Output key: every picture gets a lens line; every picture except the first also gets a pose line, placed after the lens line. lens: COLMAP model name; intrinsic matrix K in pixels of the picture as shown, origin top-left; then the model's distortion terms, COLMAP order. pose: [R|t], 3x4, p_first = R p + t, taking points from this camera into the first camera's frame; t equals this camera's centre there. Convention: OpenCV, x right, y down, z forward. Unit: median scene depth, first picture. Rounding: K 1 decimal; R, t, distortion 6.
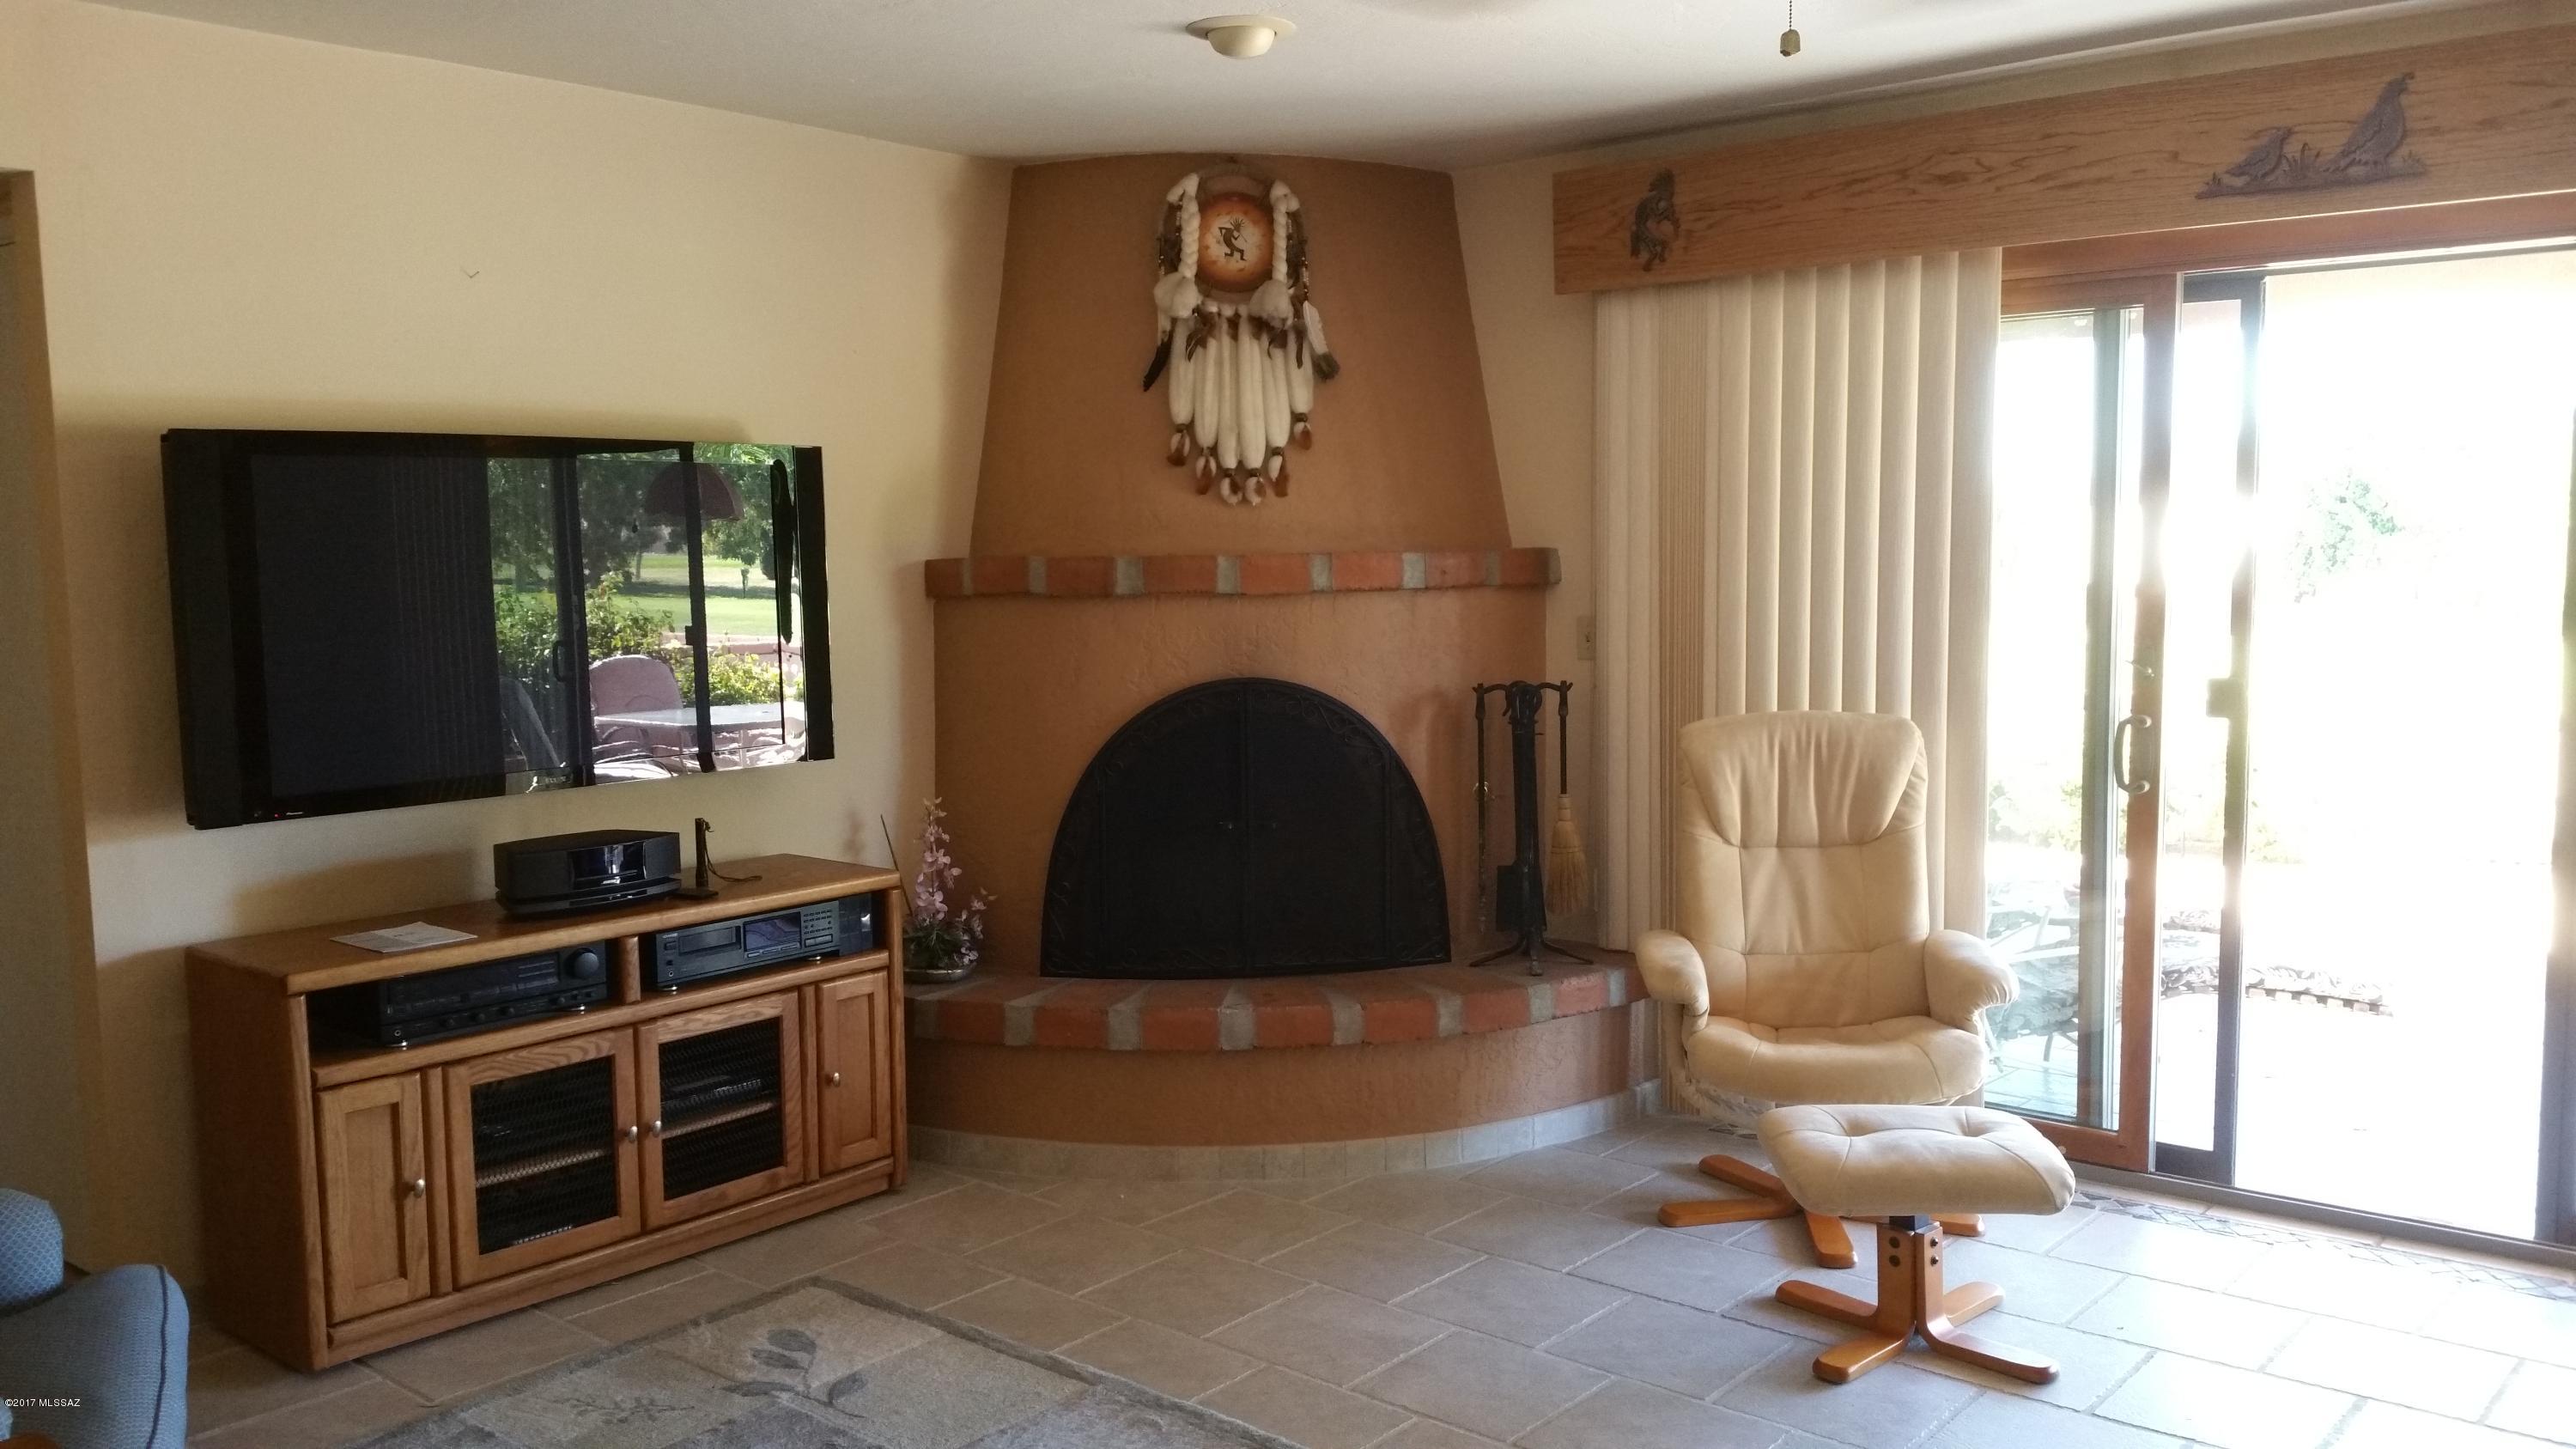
lens RADIAL K [[2108.5, 0, 1298.2], [0, 2108.5, 724.4], [0, 0, 1]] dist [0.174218, -0.320157]
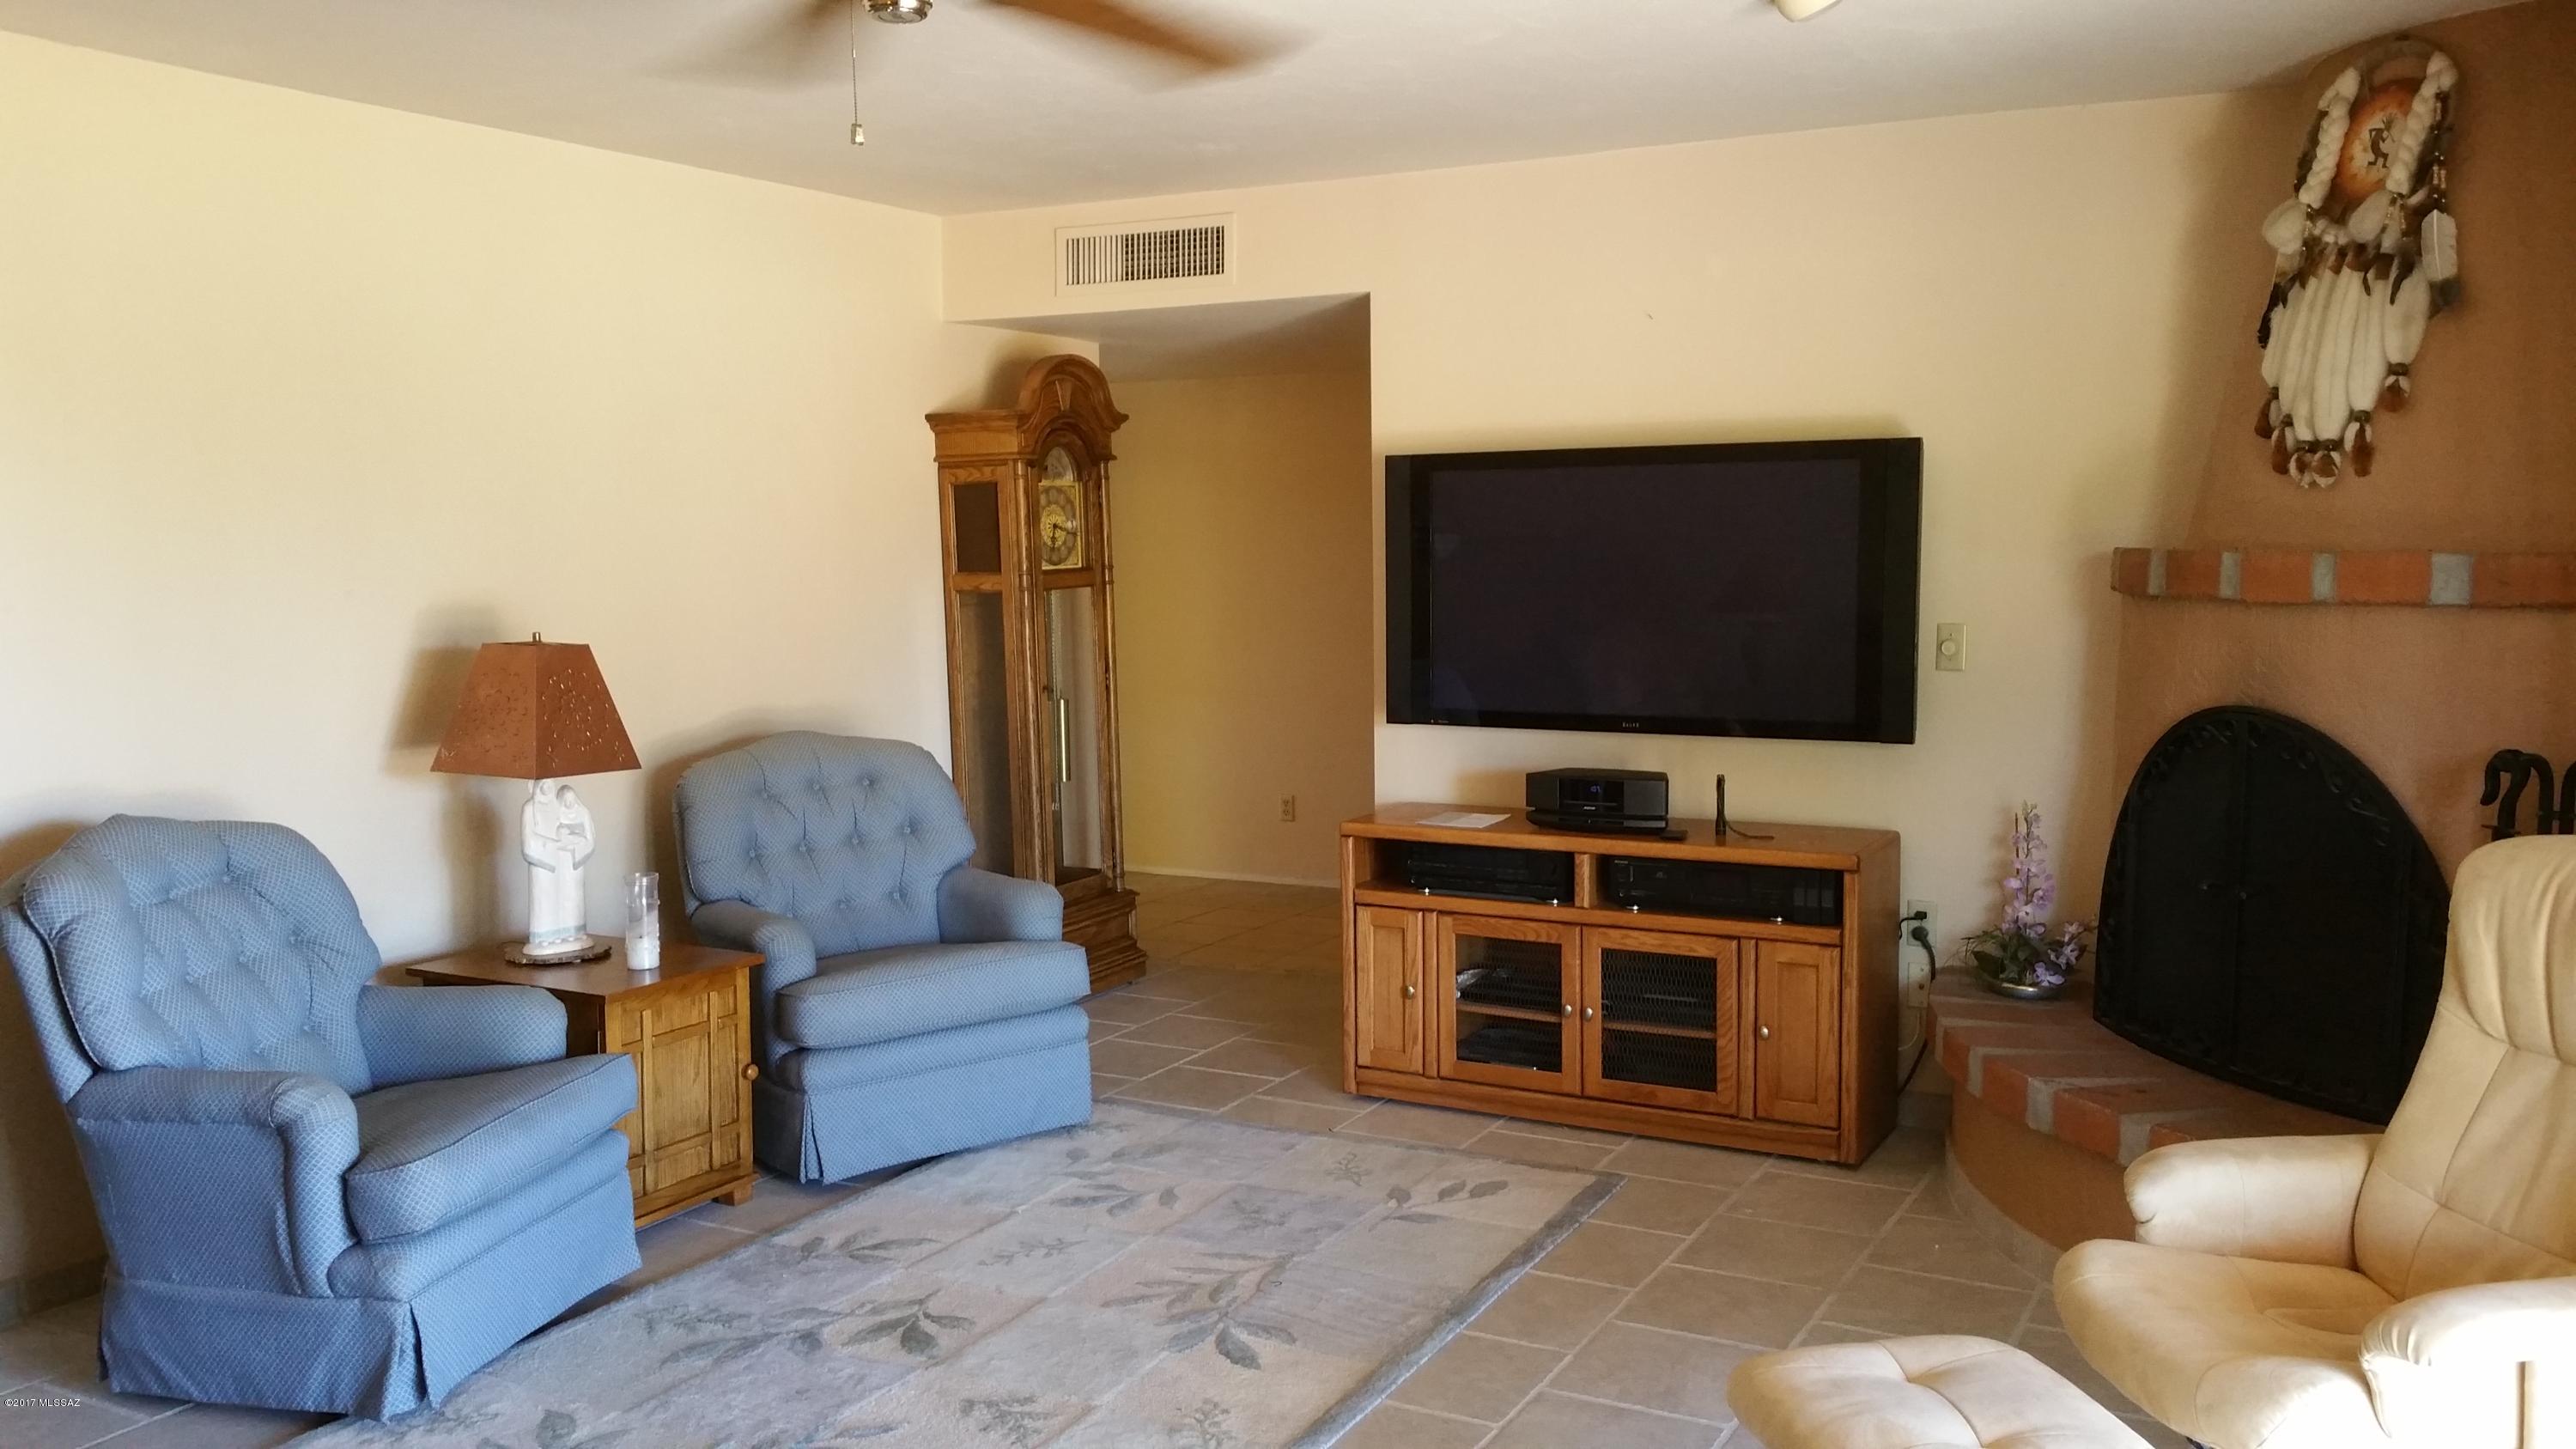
lens RADIAL K [[2108.5, 0, 1298.2], [0, 2108.5, 724.4], [0, 0, 1]] dist [0.174218, -0.320157]
pose [[0.192896, 0.101487, -0.975957, 0.702306], [-0.085614, 0.992584, 0.086294, -0.055346], [0.977477, 0.066910, 0.200154, 0.495543]]
